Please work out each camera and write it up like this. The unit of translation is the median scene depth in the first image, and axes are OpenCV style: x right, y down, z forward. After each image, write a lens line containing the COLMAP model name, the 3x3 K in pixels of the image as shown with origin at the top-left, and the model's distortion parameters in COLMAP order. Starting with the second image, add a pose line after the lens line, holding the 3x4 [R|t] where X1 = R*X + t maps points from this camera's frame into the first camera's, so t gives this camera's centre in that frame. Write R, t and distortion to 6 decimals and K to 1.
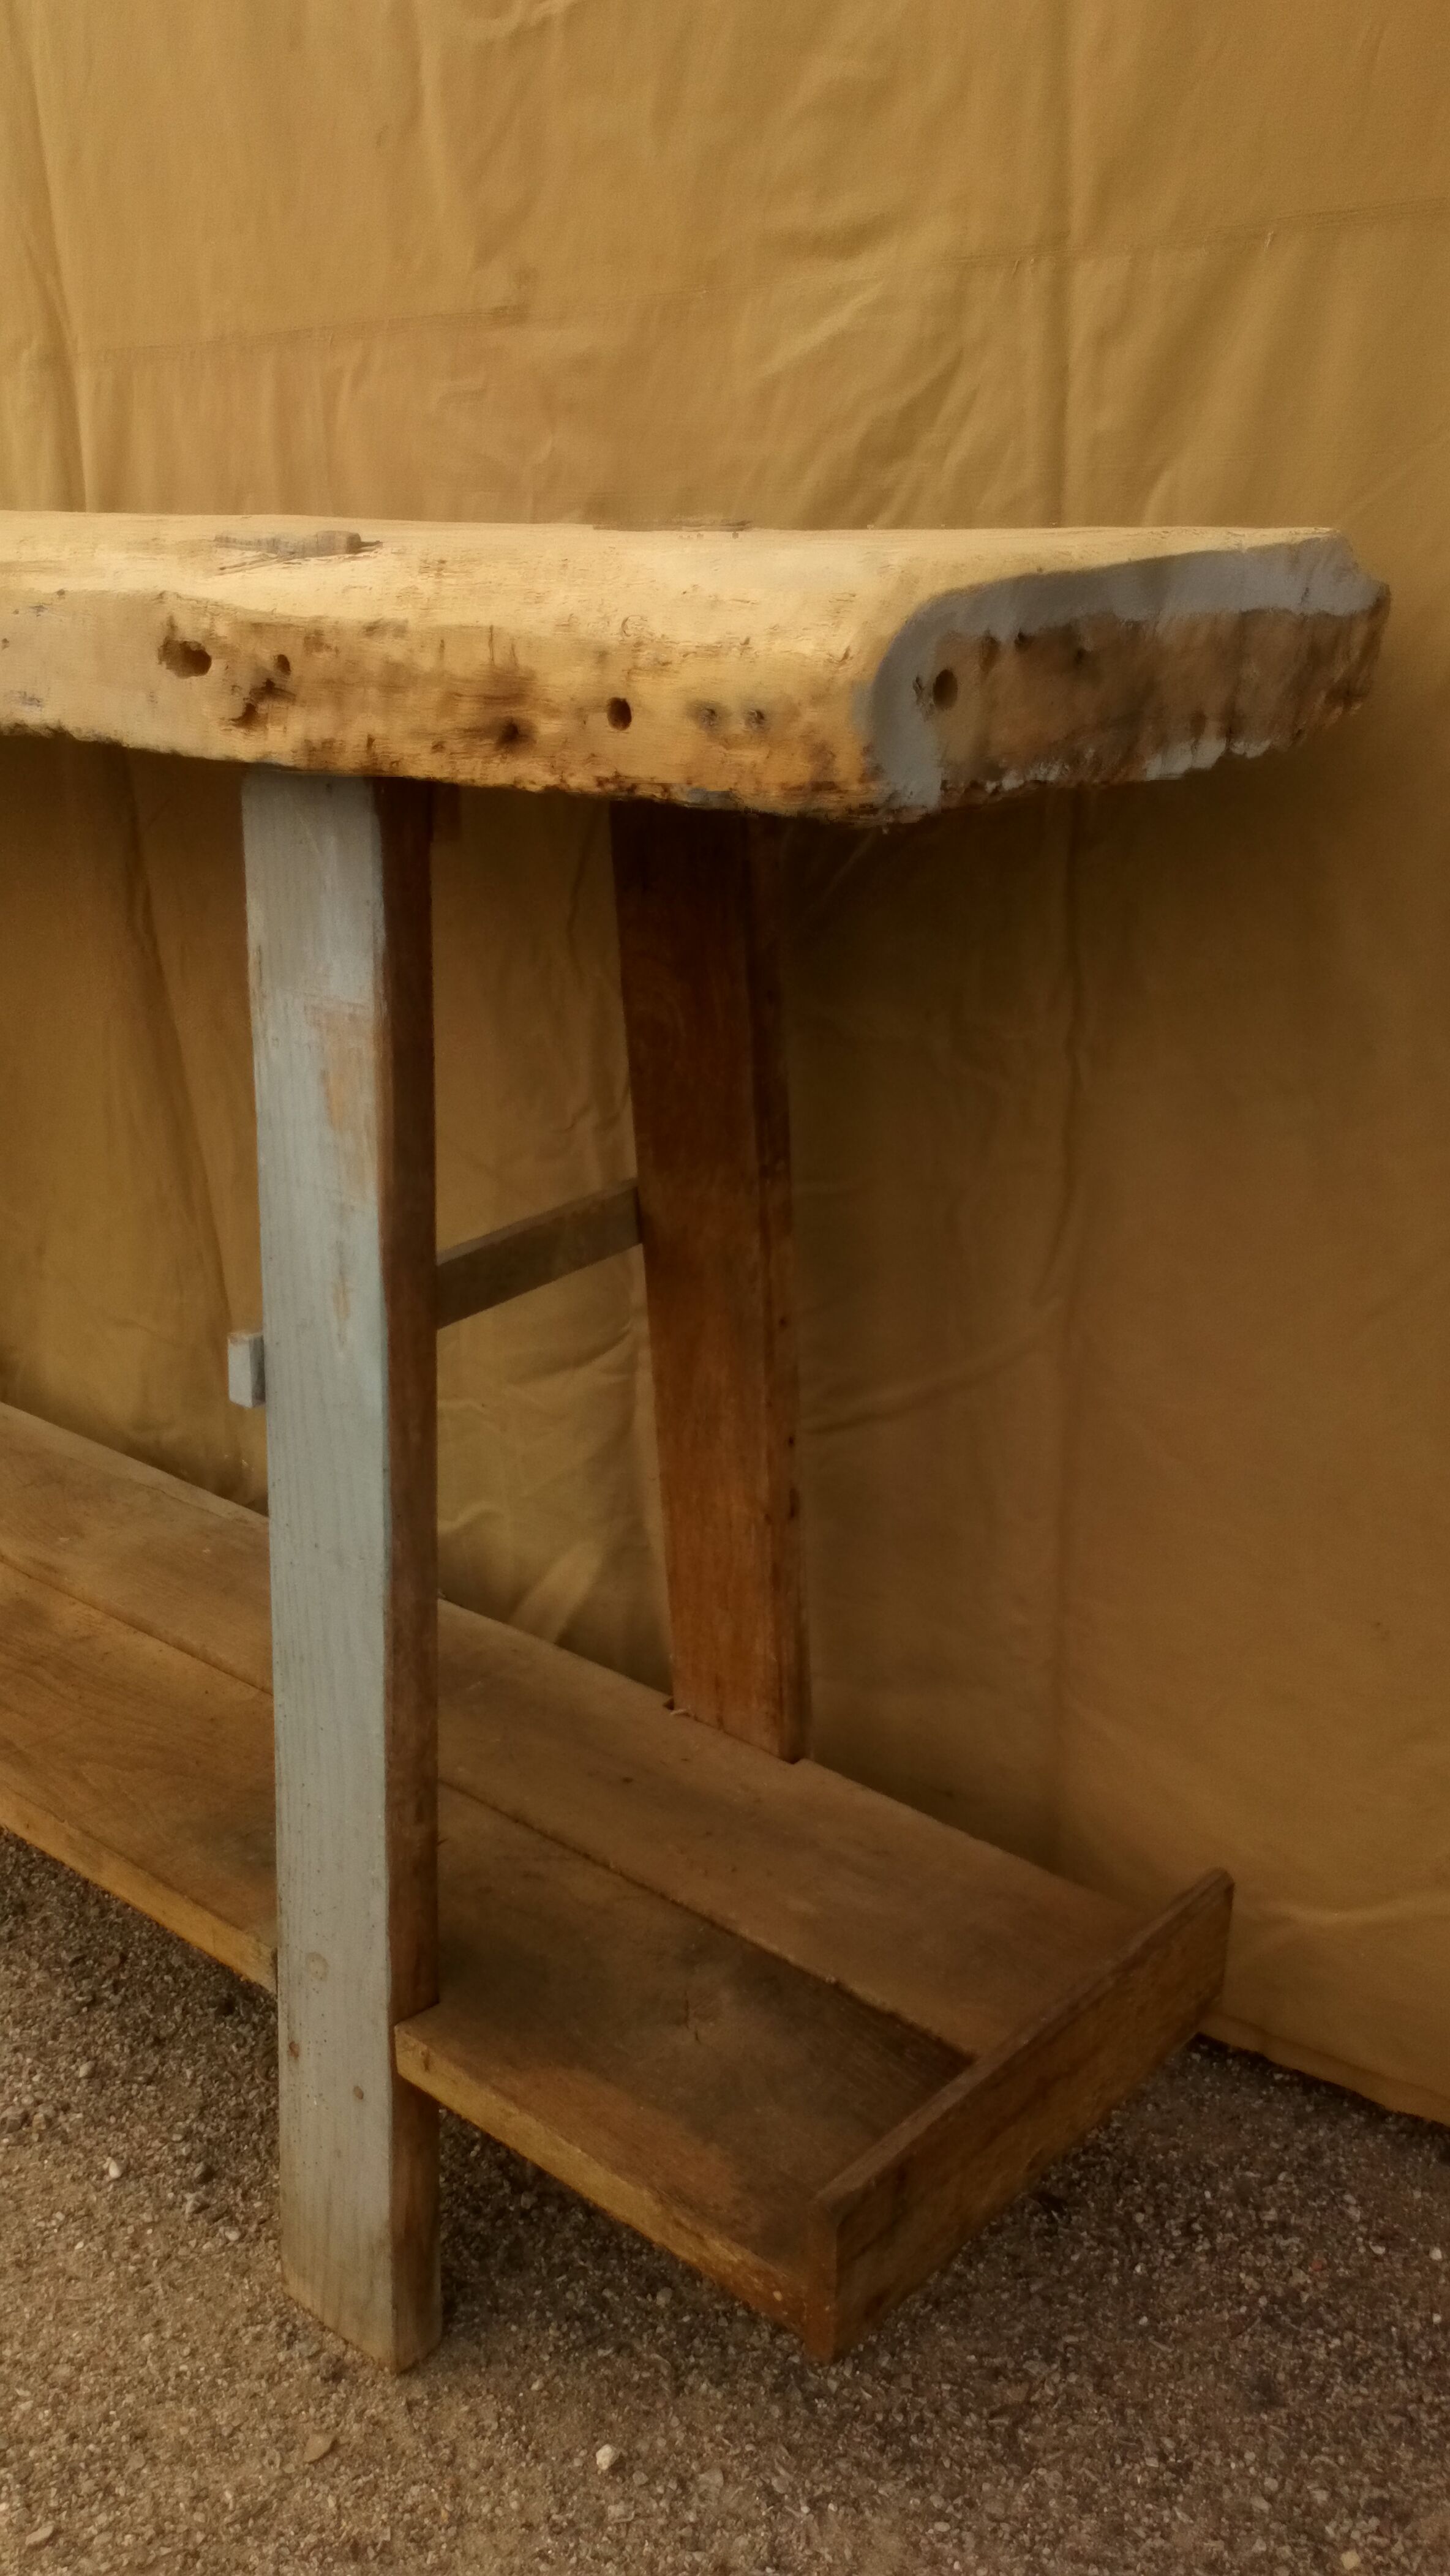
lens RADIAL K [[2265.3, 0, 725.0], [0, 2265.3, 1288.0], [0, 0, 1]] dist [0.129558, -0.228024]
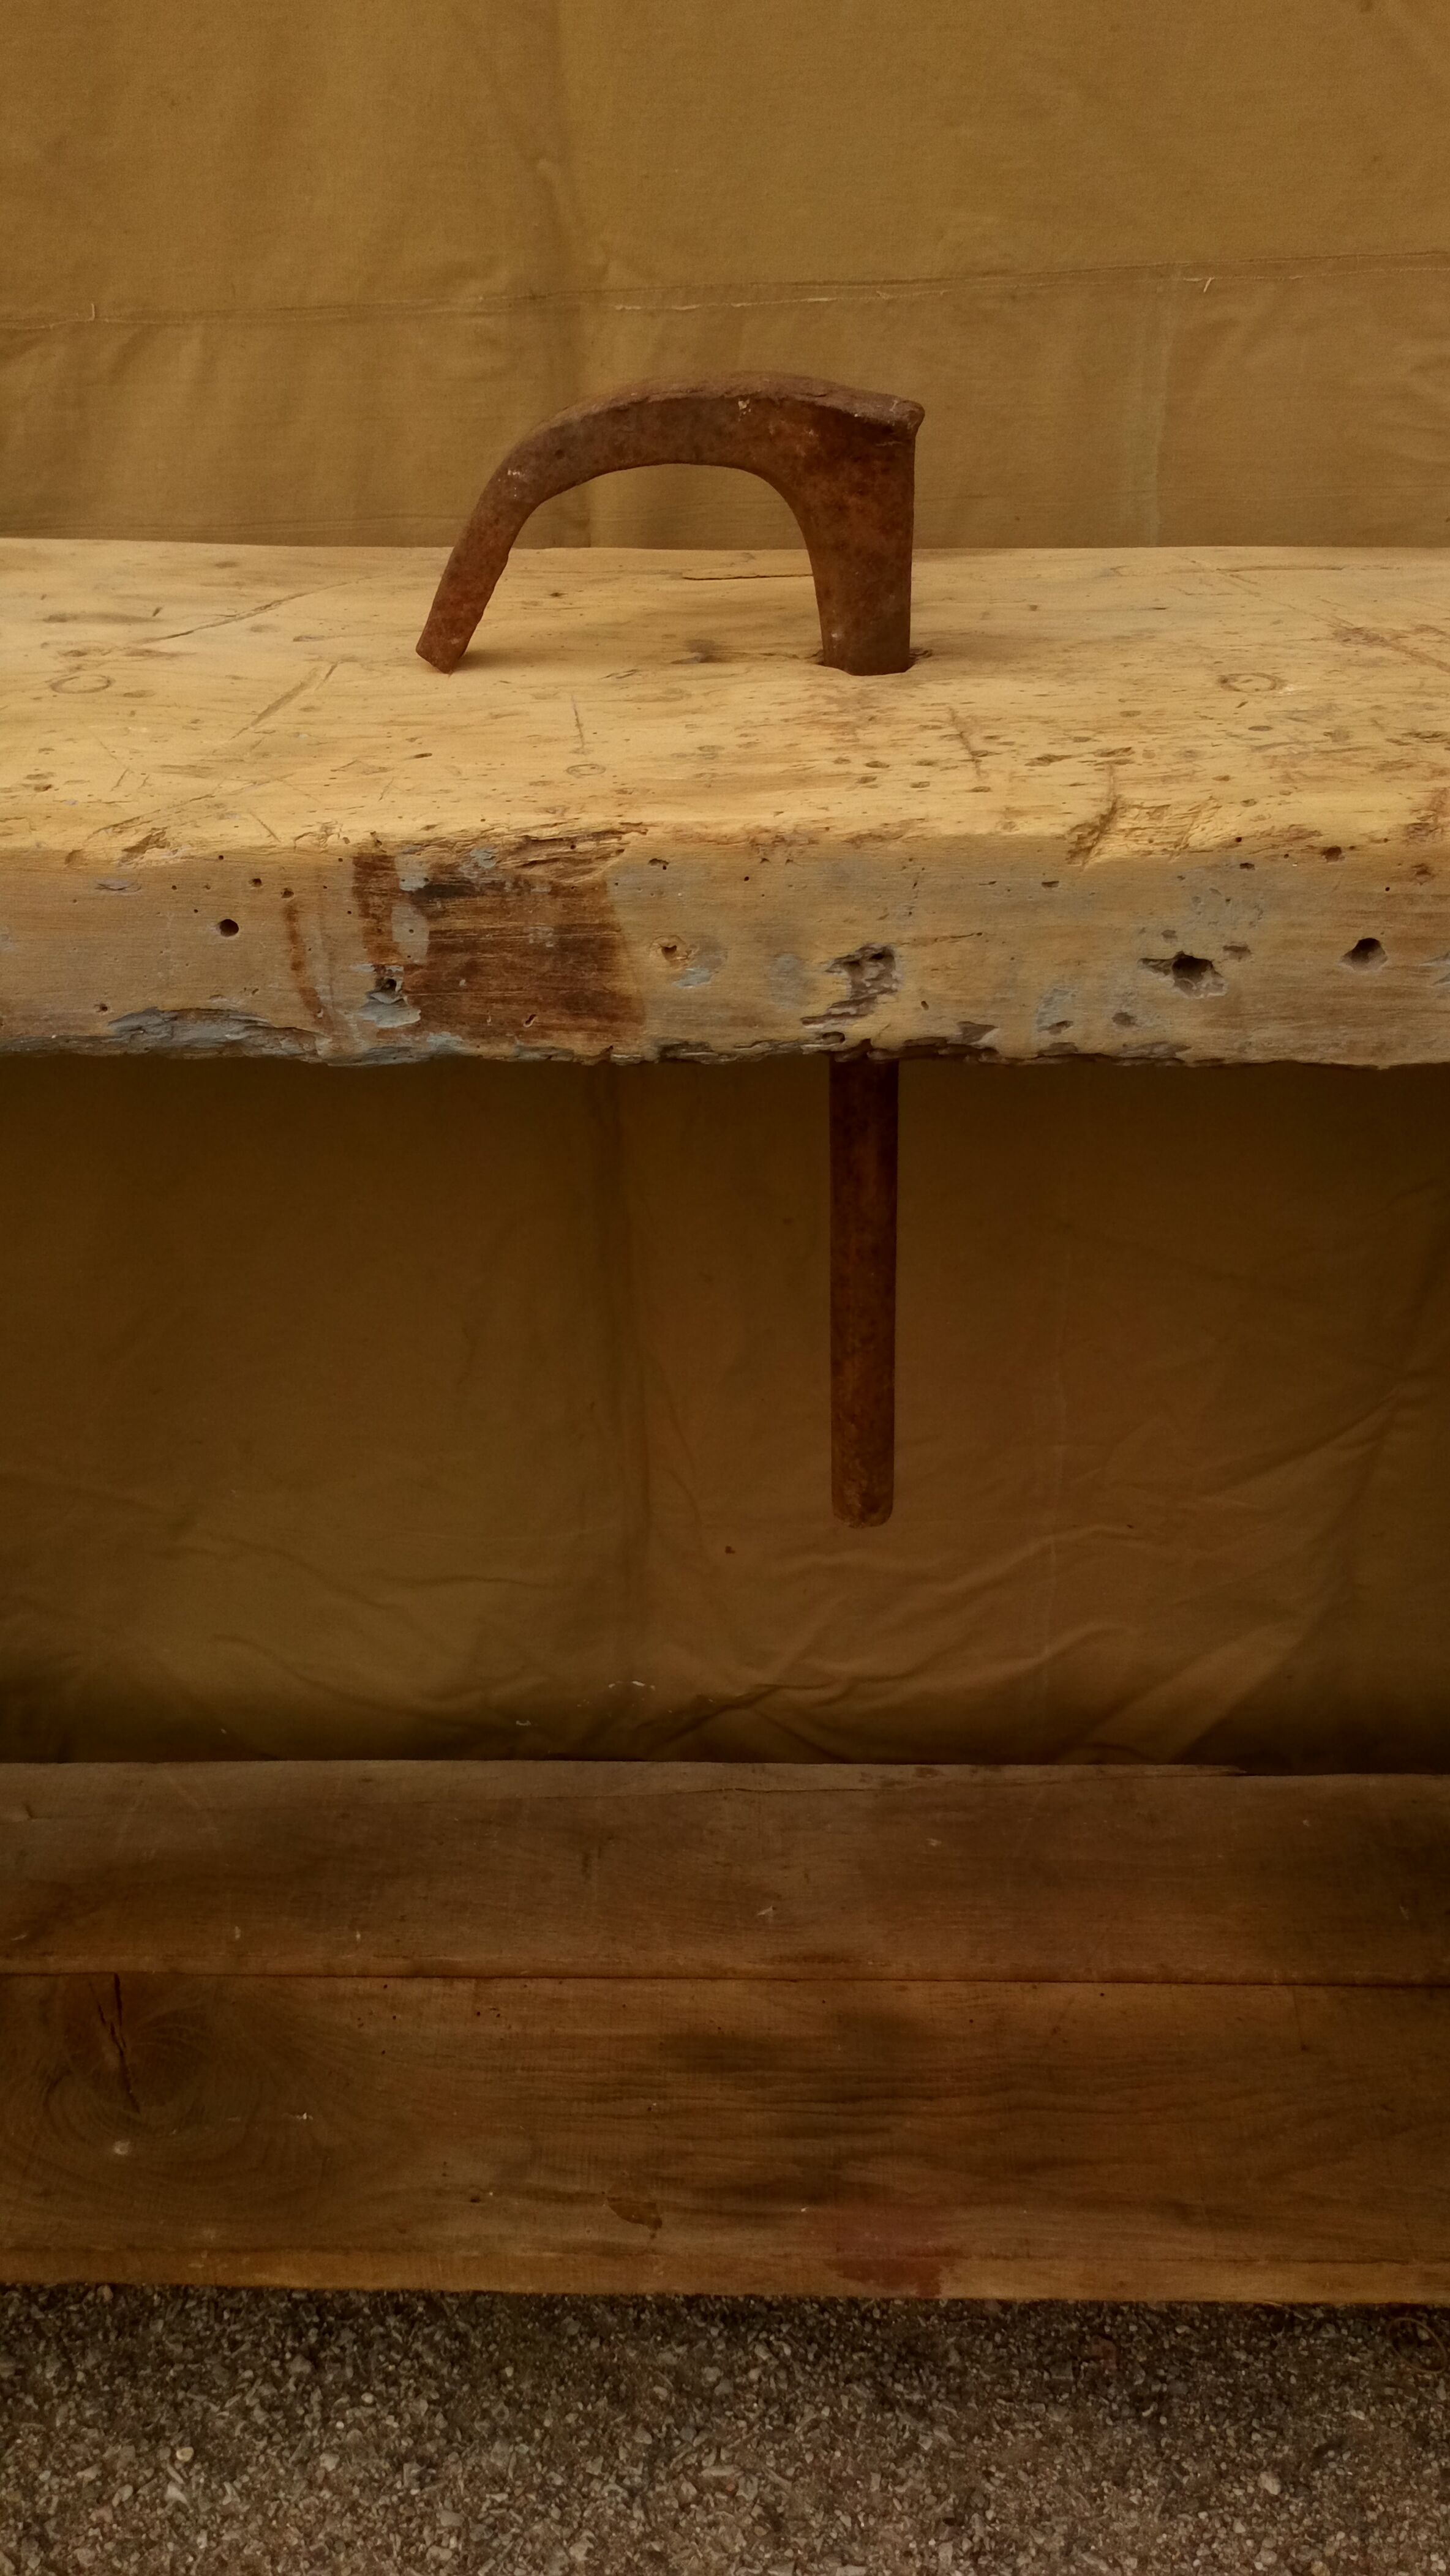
lens RADIAL K [[2284.0, 0, 725.0], [0, 2284.0, 1288.0], [0, 0, 1]] dist [0.125743, -0.223219]
pose [[0.771342, -0.328736, 0.544944, -0.963172], [0.221773, 0.941433, 0.254009, -0.417895], [-0.596530, -0.075074, 0.799072, 0.620115]]
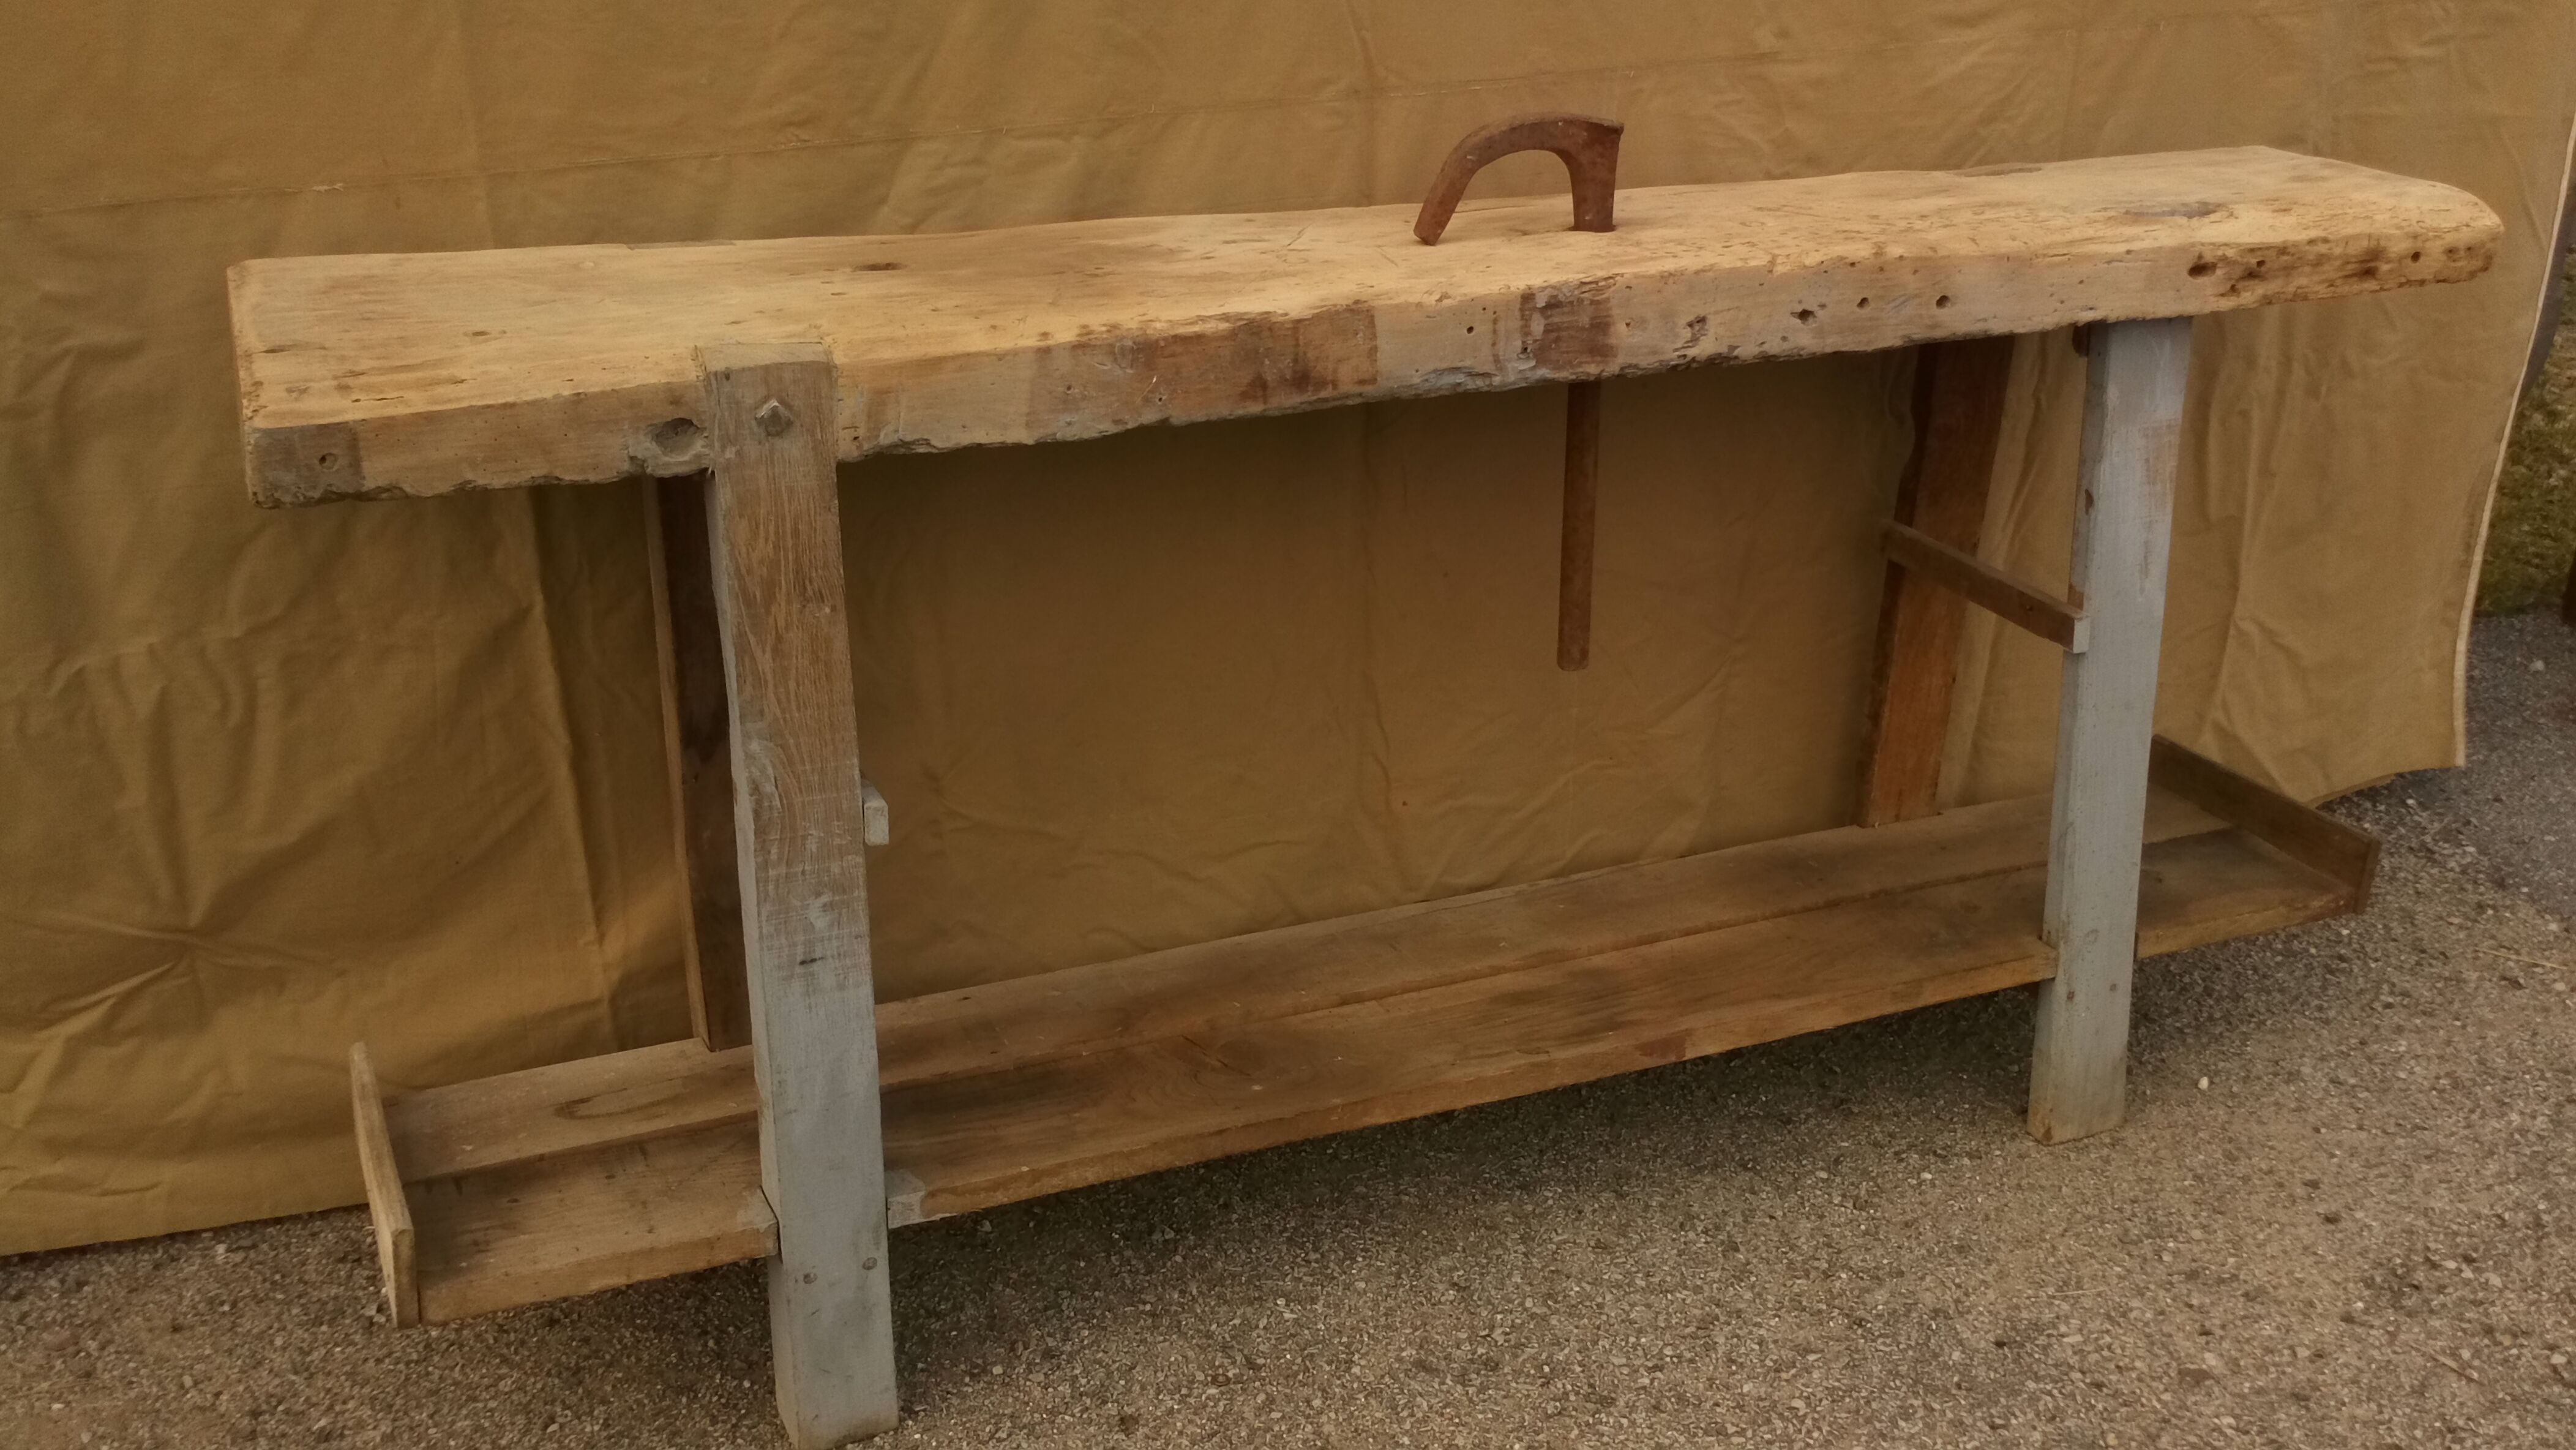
lens RADIAL K [[2448.9, 0, 1293.6], [0, 2448.9, 719.4], [0, 0, 1]] dist [0.145807, -0.290984]
pose [[0.440319, -0.317011, 0.840014, -2.261612], [0.298257, 0.934107, 0.196180, -0.498870], [-0.846854, 0.164159, 0.505856, 0.521953]]
